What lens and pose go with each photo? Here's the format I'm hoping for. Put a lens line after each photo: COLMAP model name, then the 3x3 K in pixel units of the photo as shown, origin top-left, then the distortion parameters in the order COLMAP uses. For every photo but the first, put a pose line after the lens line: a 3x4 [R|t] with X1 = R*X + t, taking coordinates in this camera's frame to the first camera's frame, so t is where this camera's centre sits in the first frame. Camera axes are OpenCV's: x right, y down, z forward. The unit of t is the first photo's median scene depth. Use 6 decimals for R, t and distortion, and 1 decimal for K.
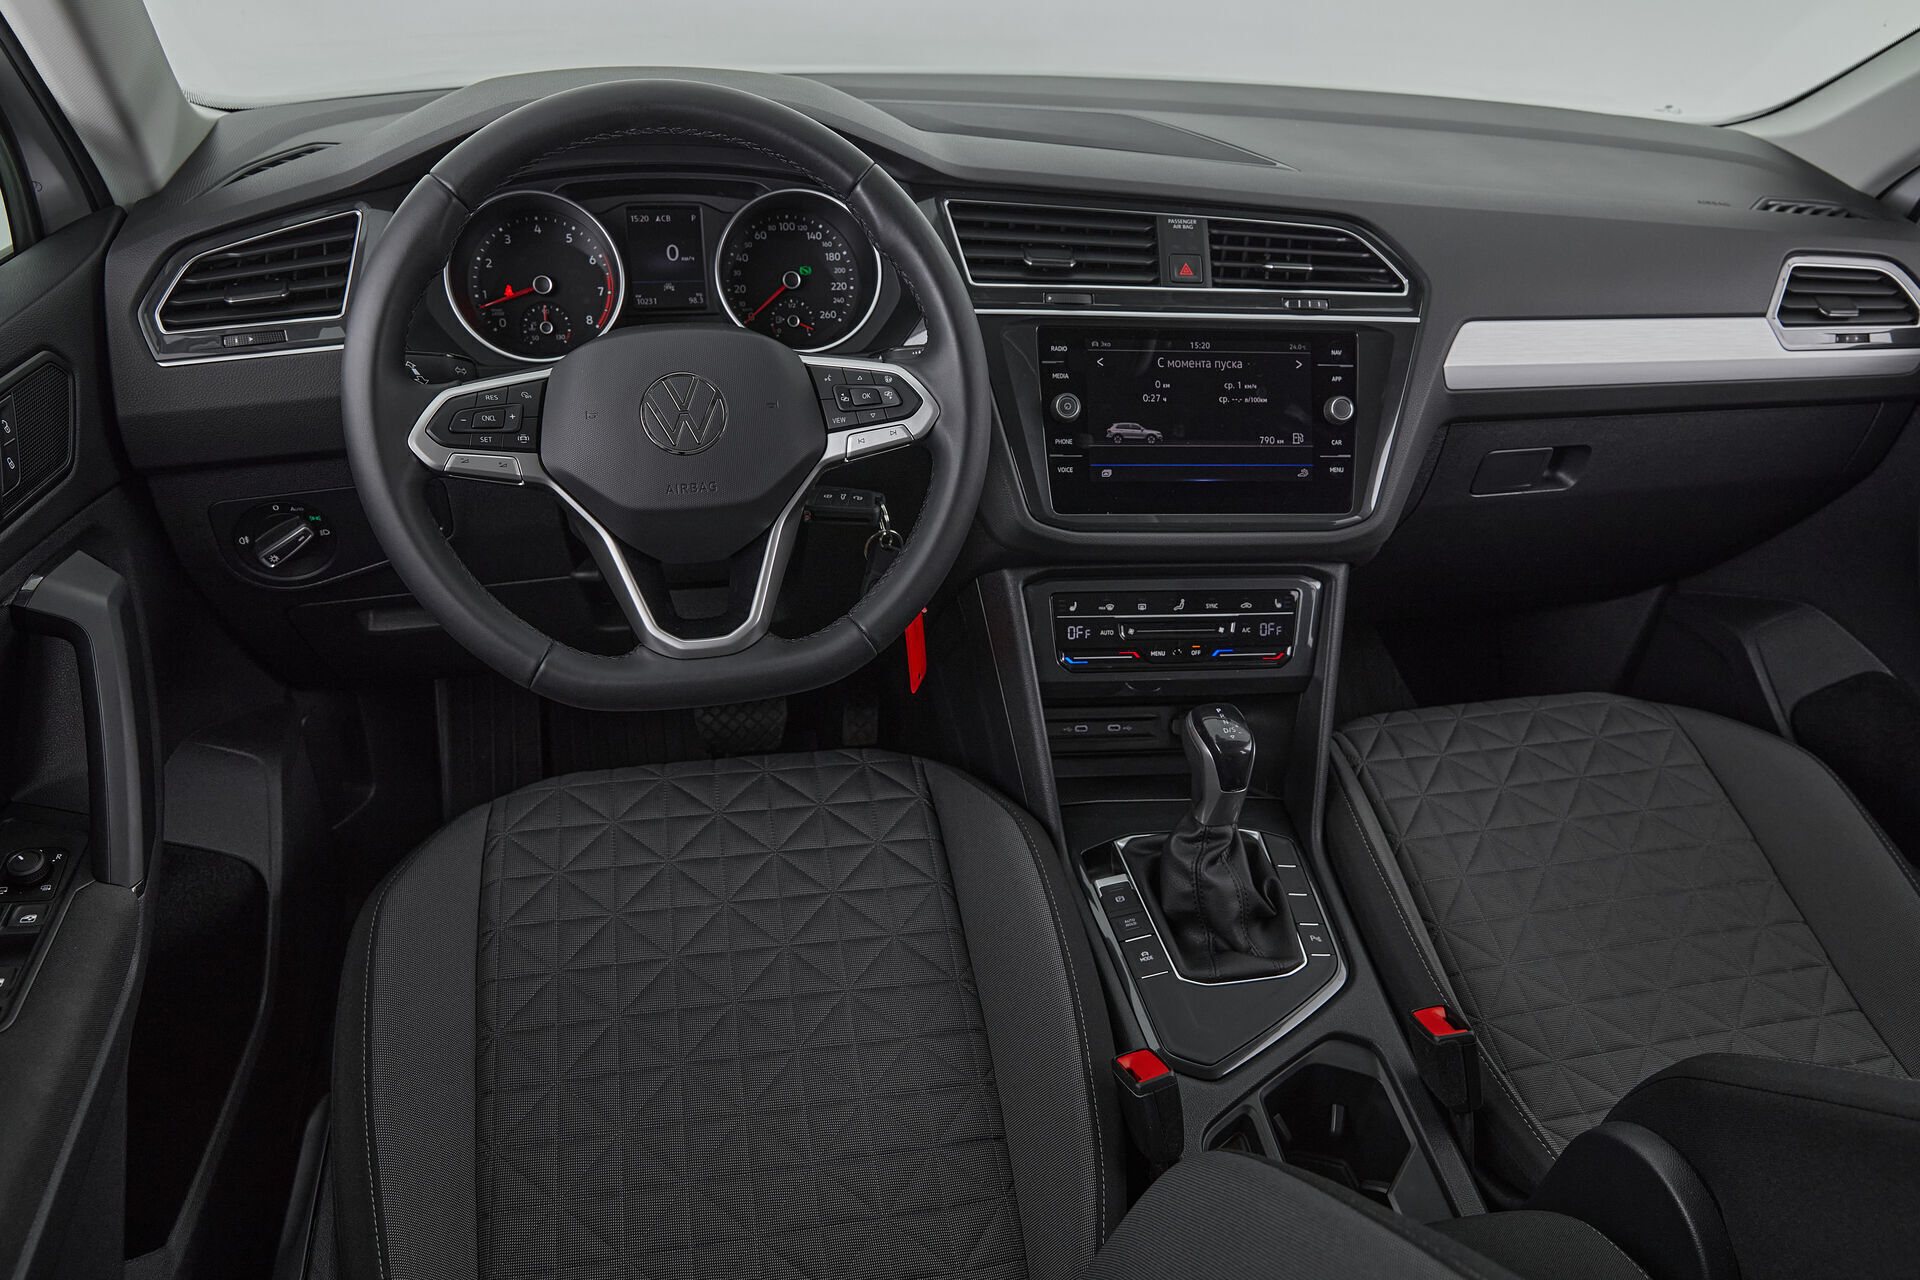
lens RADIAL K [[1278.1, 0, 954.5], [0, 1278.1, 650.5], [0, 0, 1]] dist [-0.003989, -0.008788]
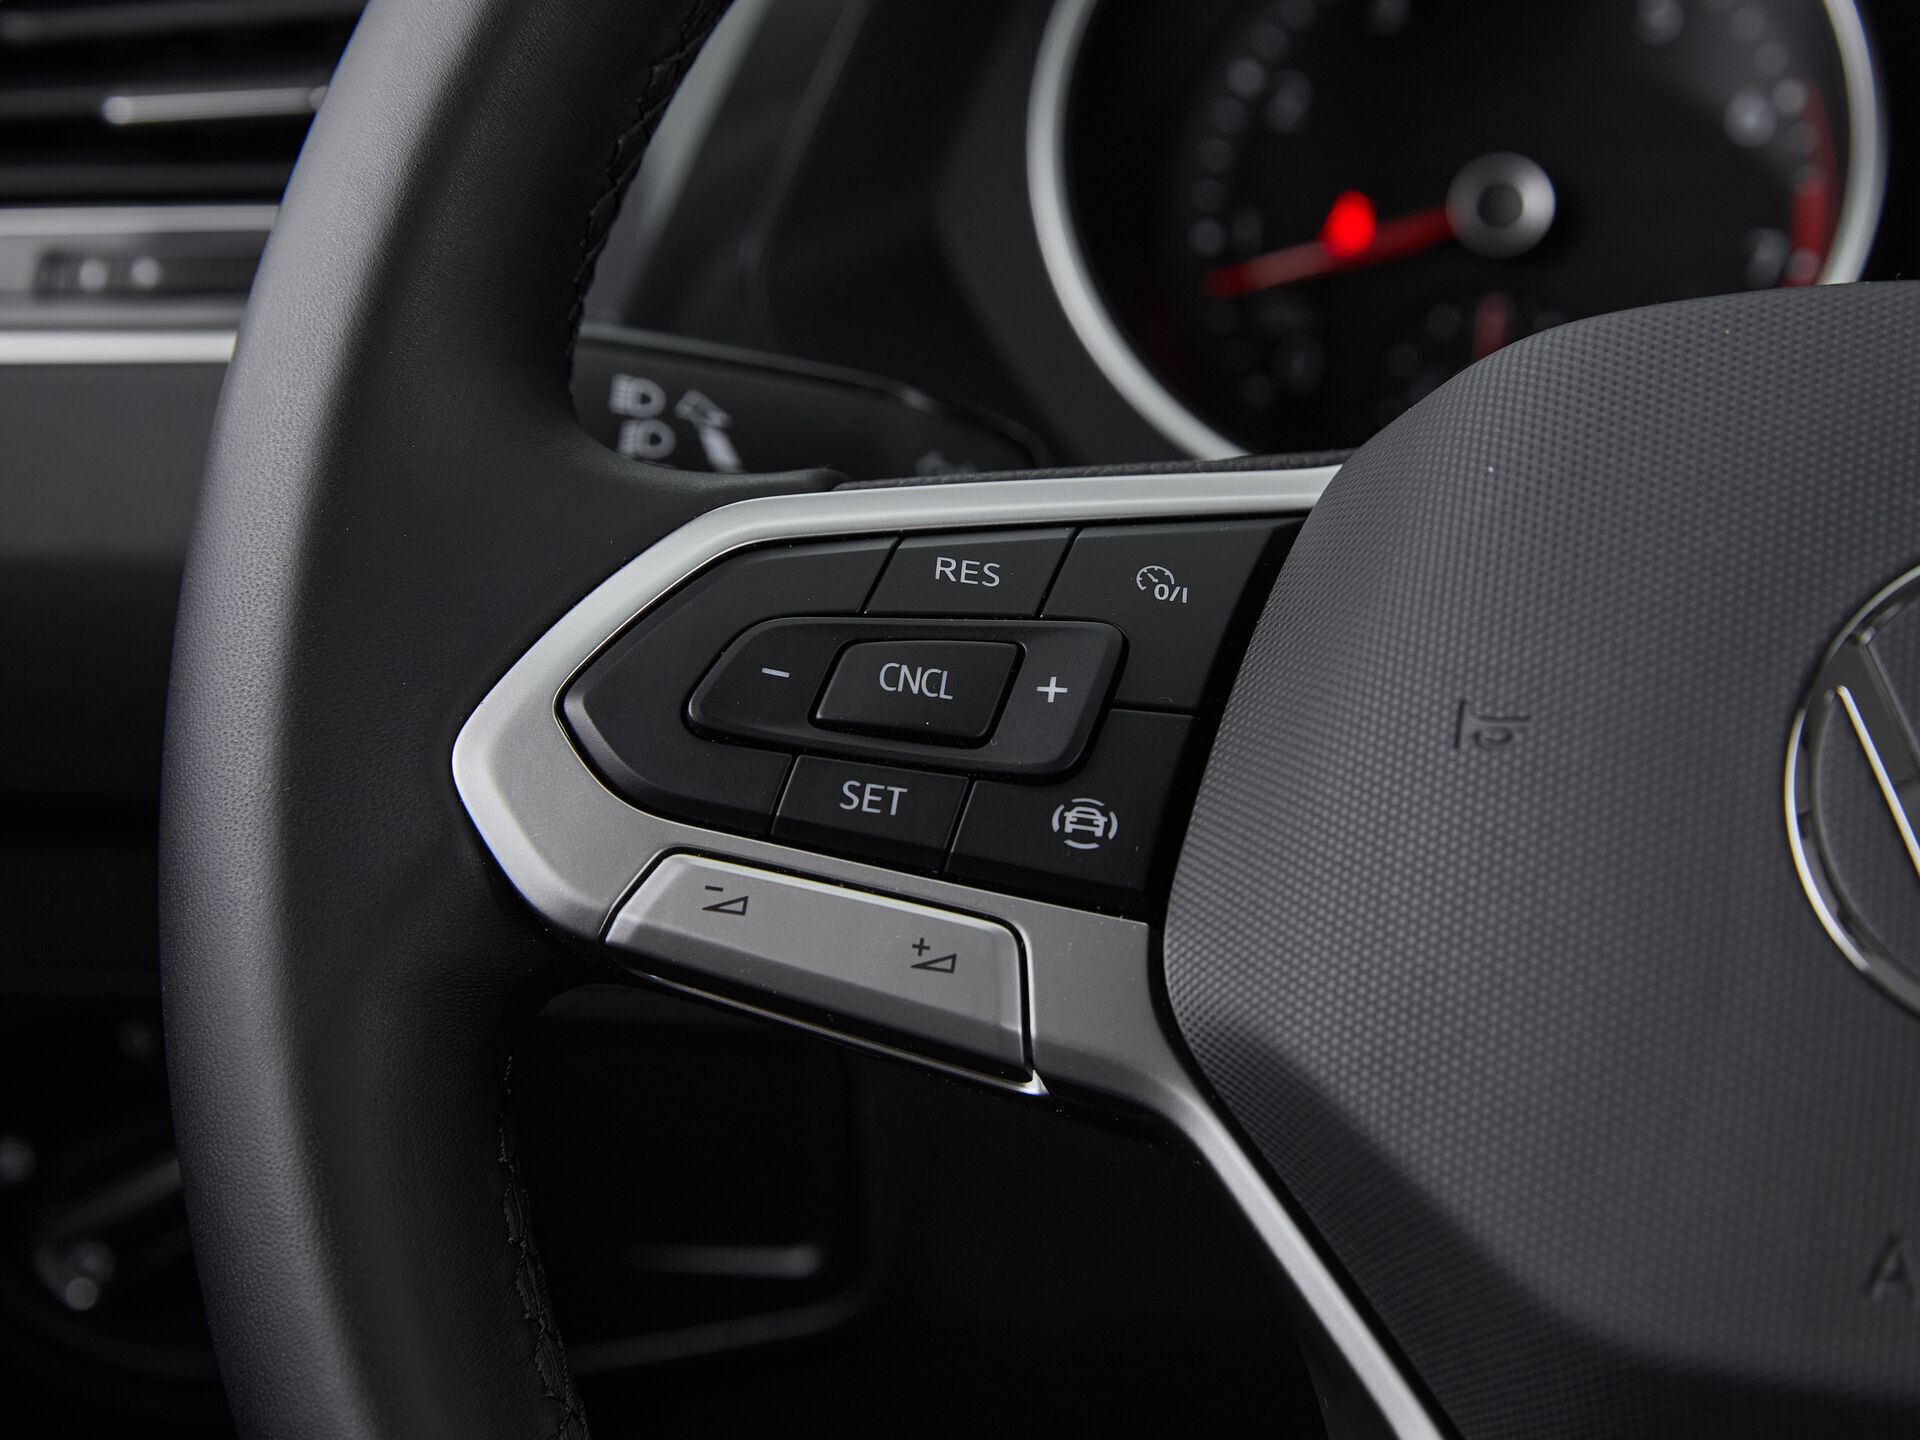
lens RADIAL K [[3978.9, 0, 964.4], [0, 3978.9, 718.1], [0, 0, 1]] dist [-0.096967, 0.000000]
pose [[0.875639, 0.103466, -0.471753, -0.084308], [-0.220616, 0.954609, -0.200126, -0.056203], [0.429634, 0.279314, 0.858719, 0.423808]]
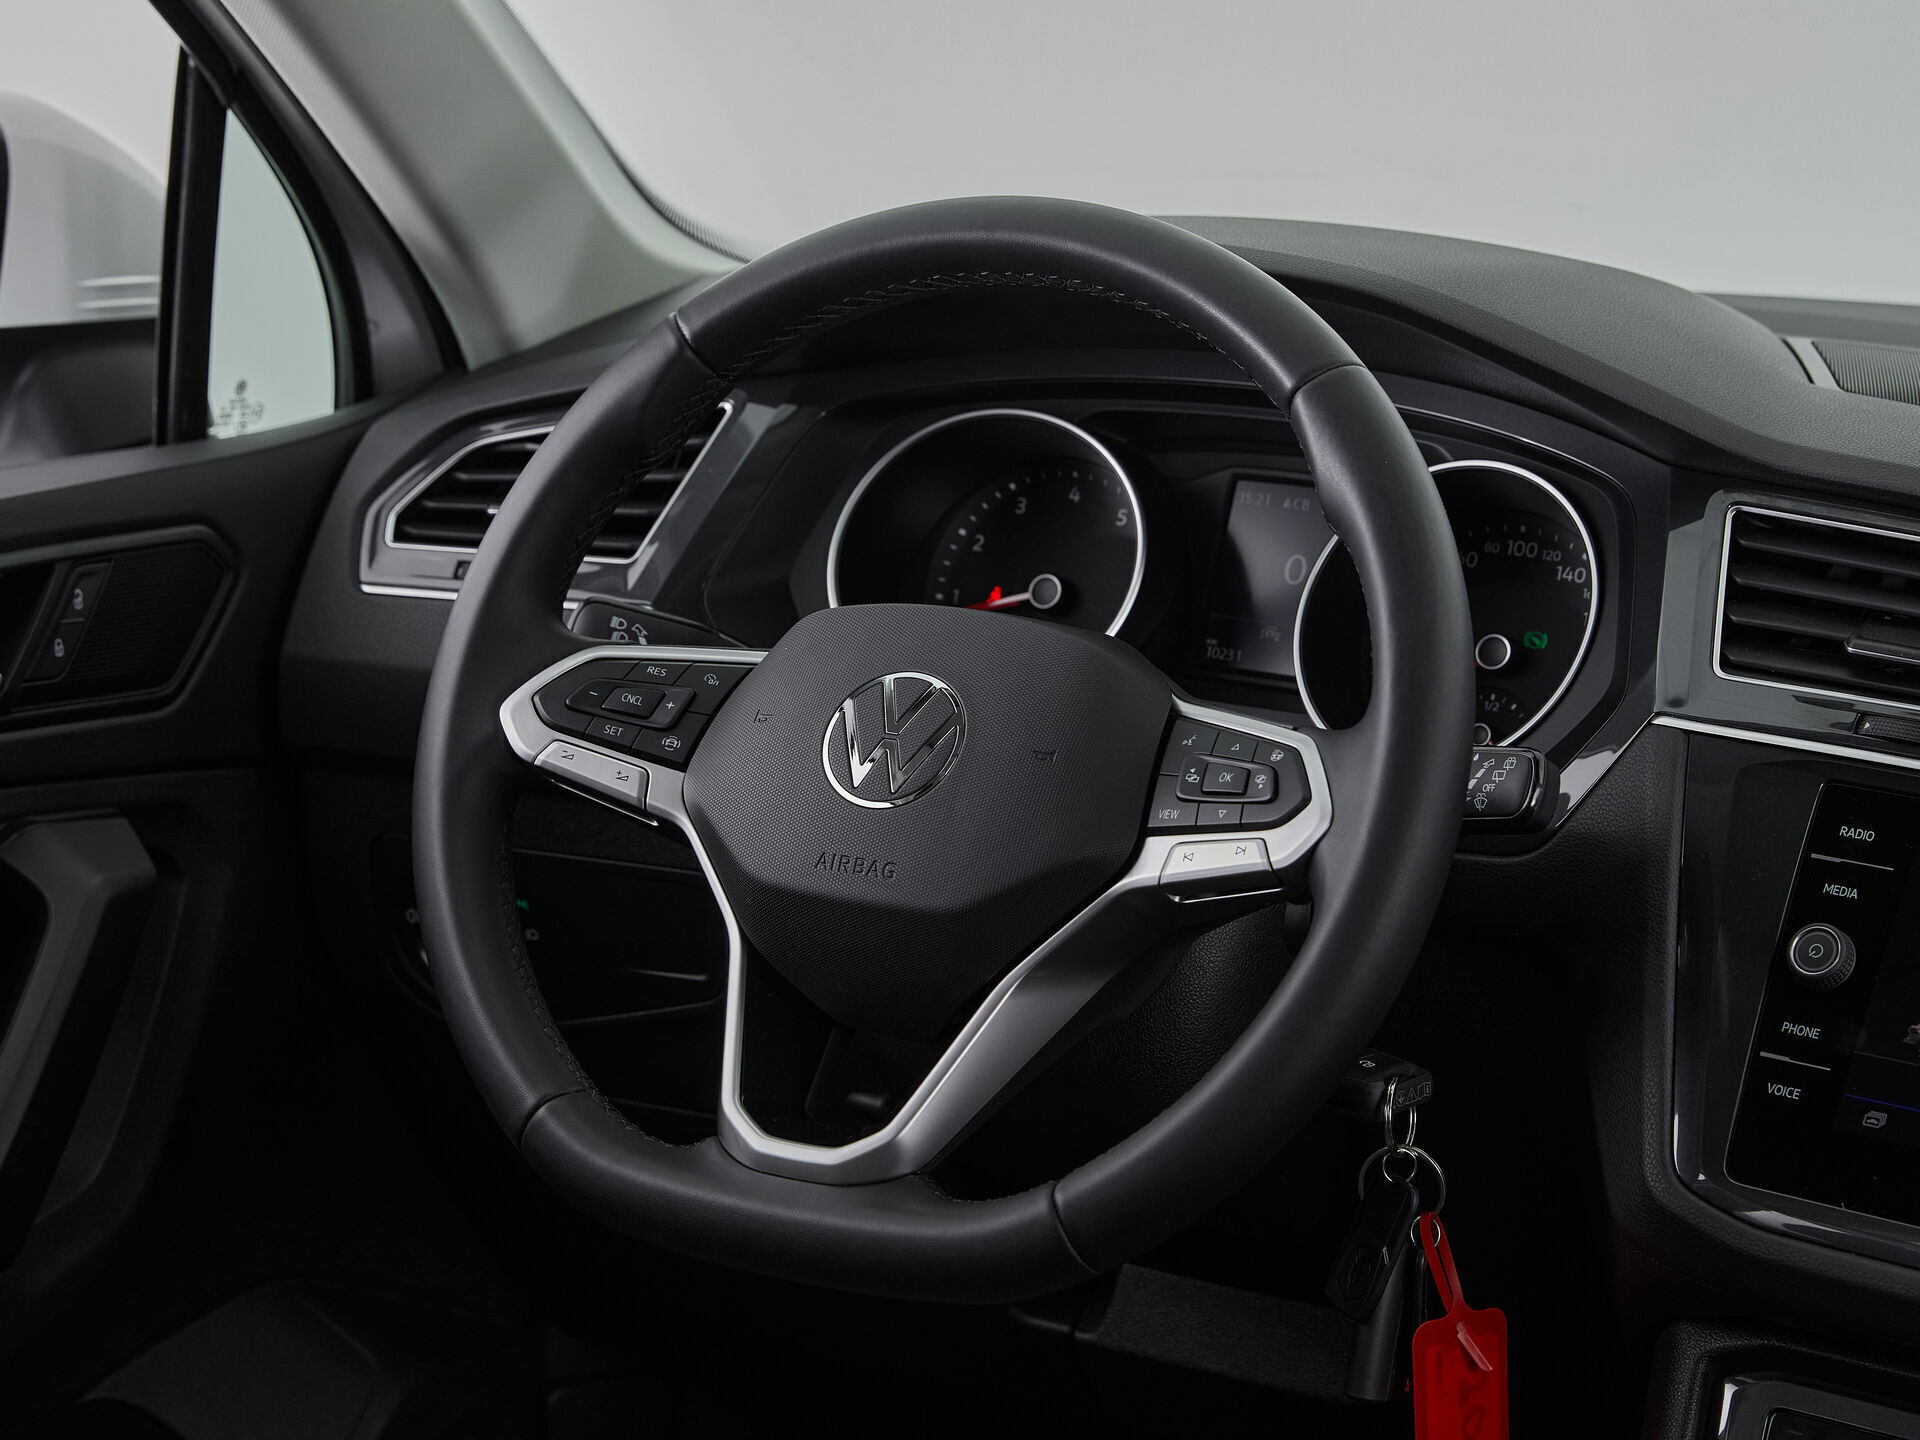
lens RADIAL K [[3978.9, 0, 959.6], [0, 3978.9, 730.1], [0, 0, 1]] dist [-0.096967, 0.000000]
pose [[0.739726, 0.123599, -0.661460, 0.728454], [-0.355400, 0.906462, -0.228073, 0.147048], [0.571398, 0.403795, 0.714460, -0.156932]]
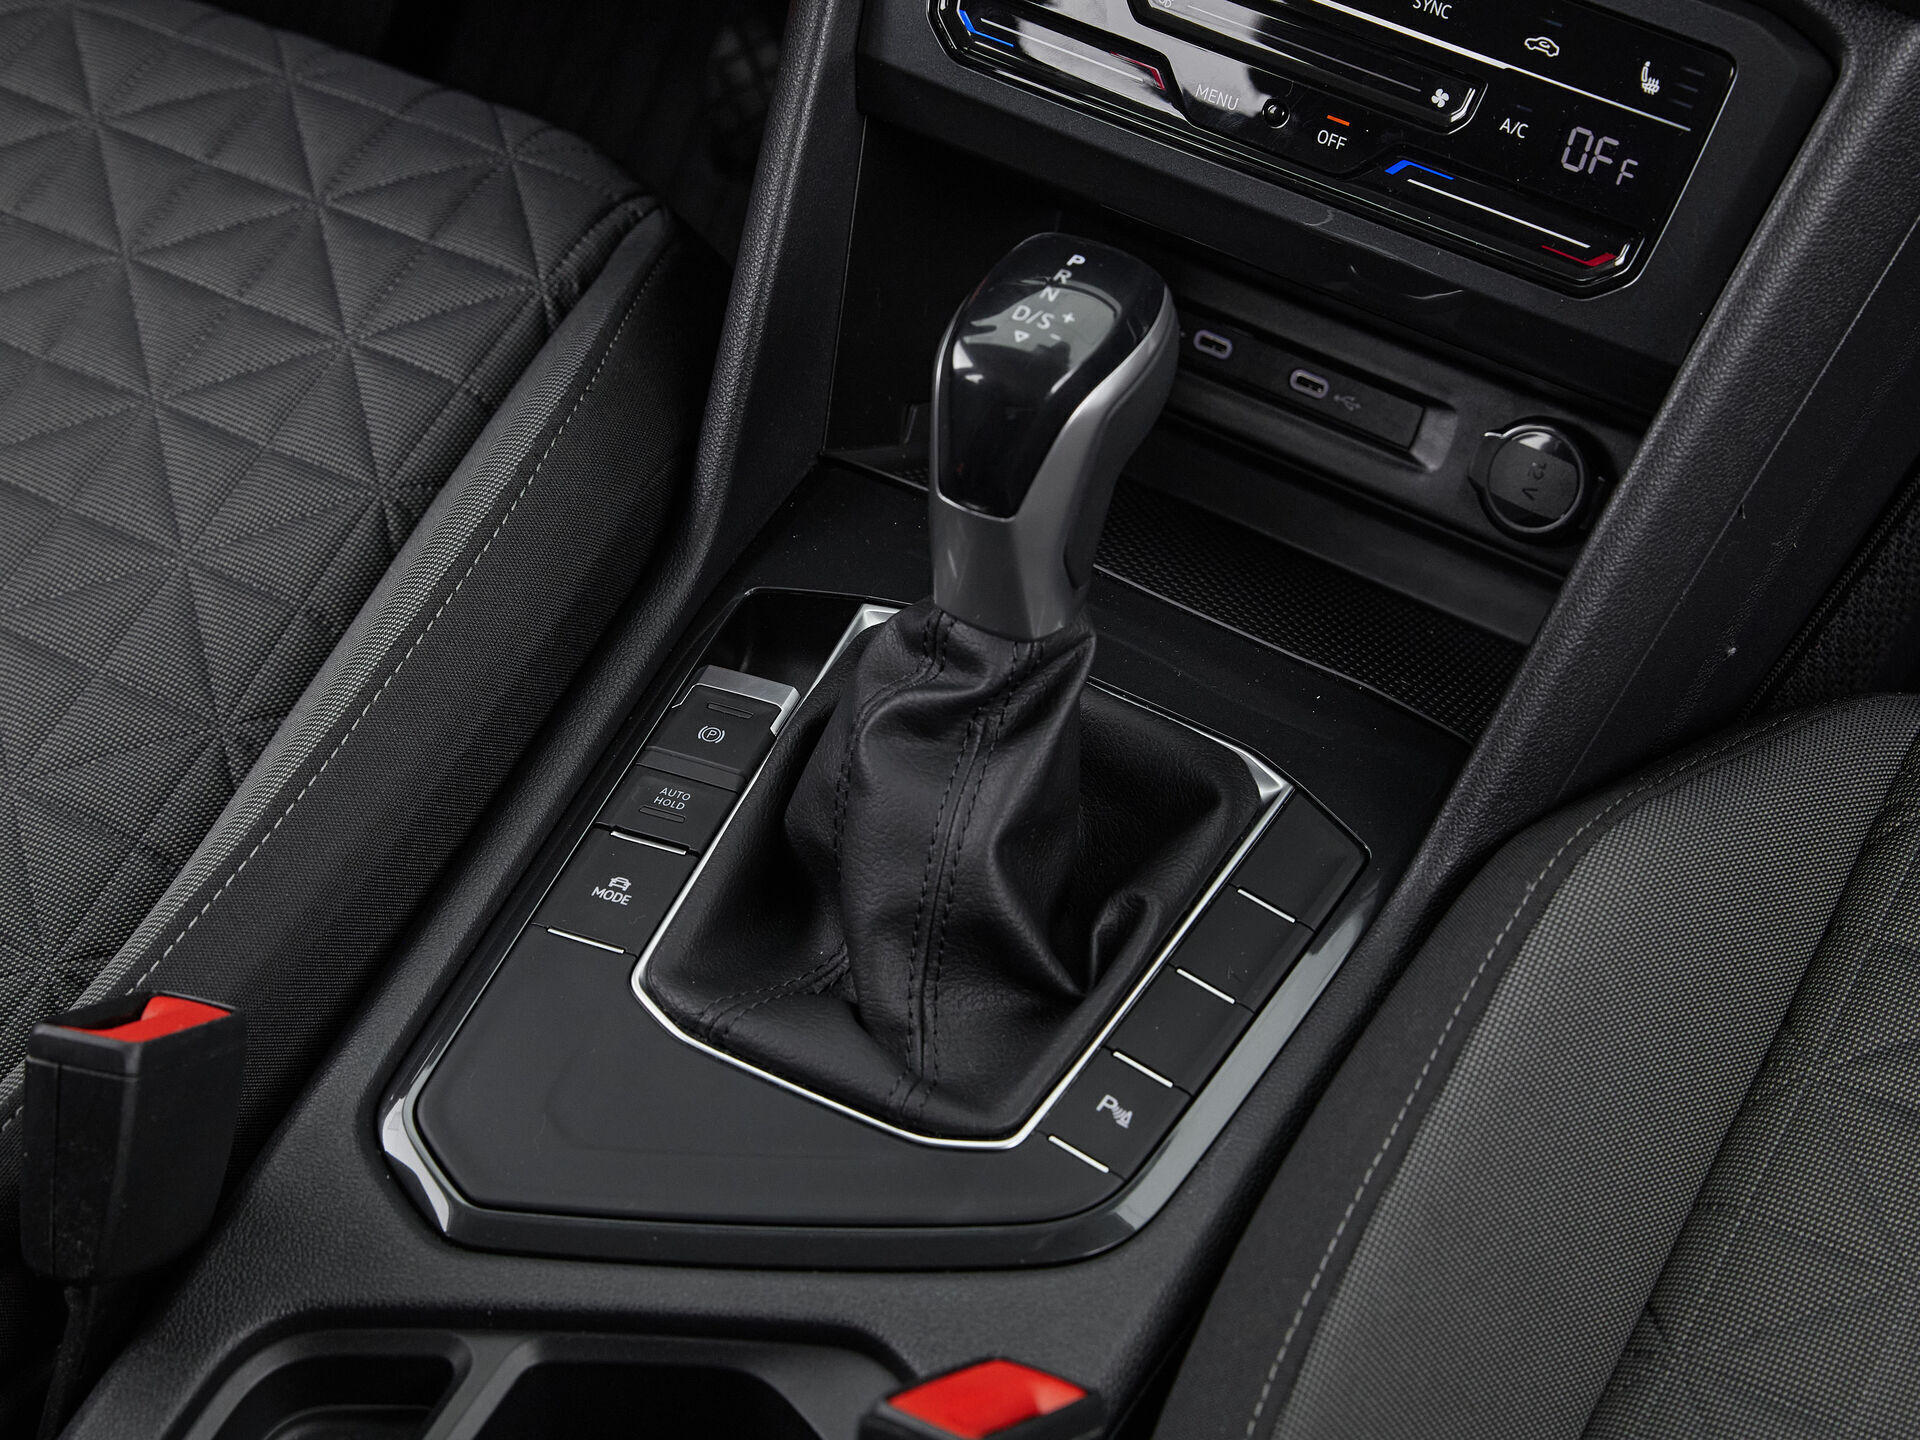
lens RADIAL K [[3978.9, 0, 837.9], [0, 3978.9, 711.5], [0, 0, 1]] dist [-0.096967, 0.000000]
pose [[0.744182, 0.403171, -0.532585, 0.685998], [-0.345096, 0.914716, 0.210245, -0.032761], [0.571929, 0.027332, 0.819848, 0.197963]]
